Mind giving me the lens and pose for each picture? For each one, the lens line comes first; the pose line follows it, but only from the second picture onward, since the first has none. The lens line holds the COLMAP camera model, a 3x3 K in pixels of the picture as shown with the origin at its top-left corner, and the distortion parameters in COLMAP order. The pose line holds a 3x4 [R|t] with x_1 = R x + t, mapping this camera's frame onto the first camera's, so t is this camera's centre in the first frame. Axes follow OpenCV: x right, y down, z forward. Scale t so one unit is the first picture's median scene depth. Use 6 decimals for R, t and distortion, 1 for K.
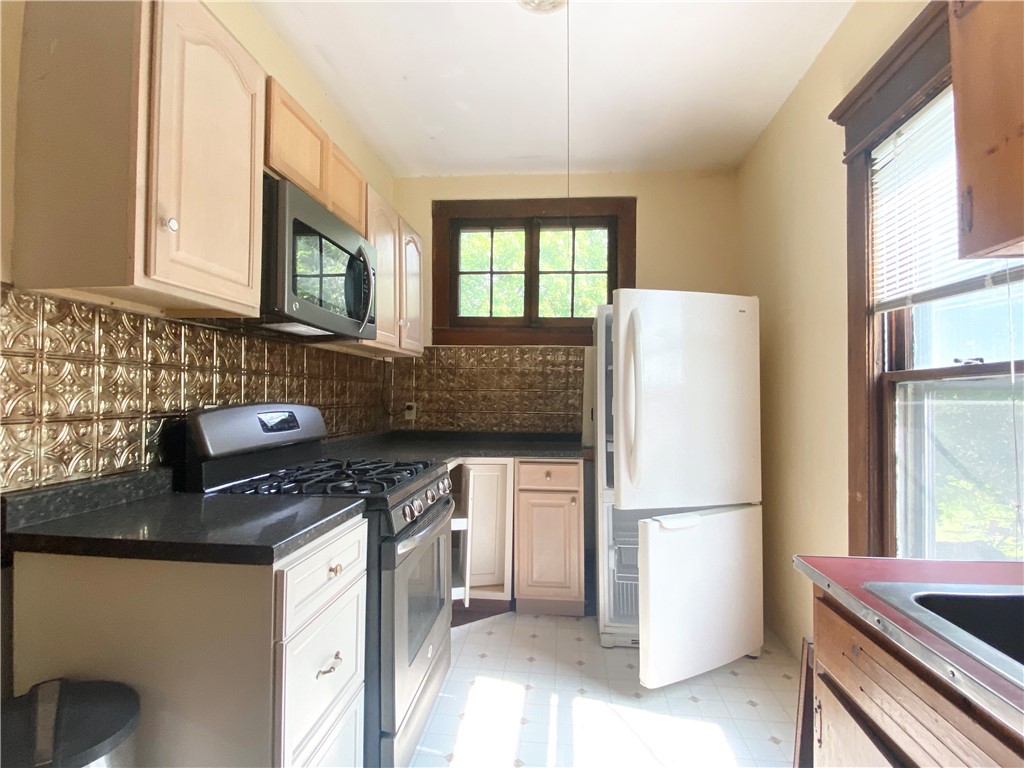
lens RADIAL K [[515.1, 0, 517.0], [0, 515.1, 385.7], [0, 0, 1]] dist [0.031149, -0.002179]
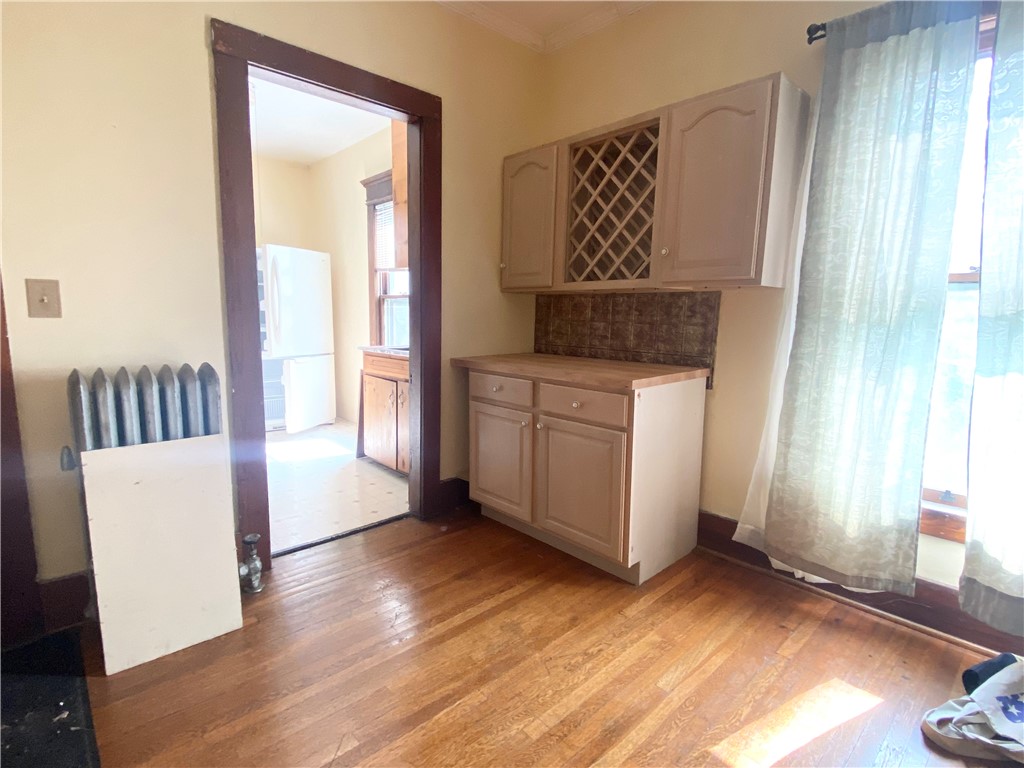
lens RADIAL K [[515.1, 0, 512.5], [0, 515.1, 383.5], [0, 0, 1]] dist [0.031149, -0.002179]
pose [[0.657492, -0.097407, 0.747139, -0.851504], [-0.036792, 0.986275, 0.160962, -0.027897], [-0.752563, -0.133320, 0.644883, -1.239630]]
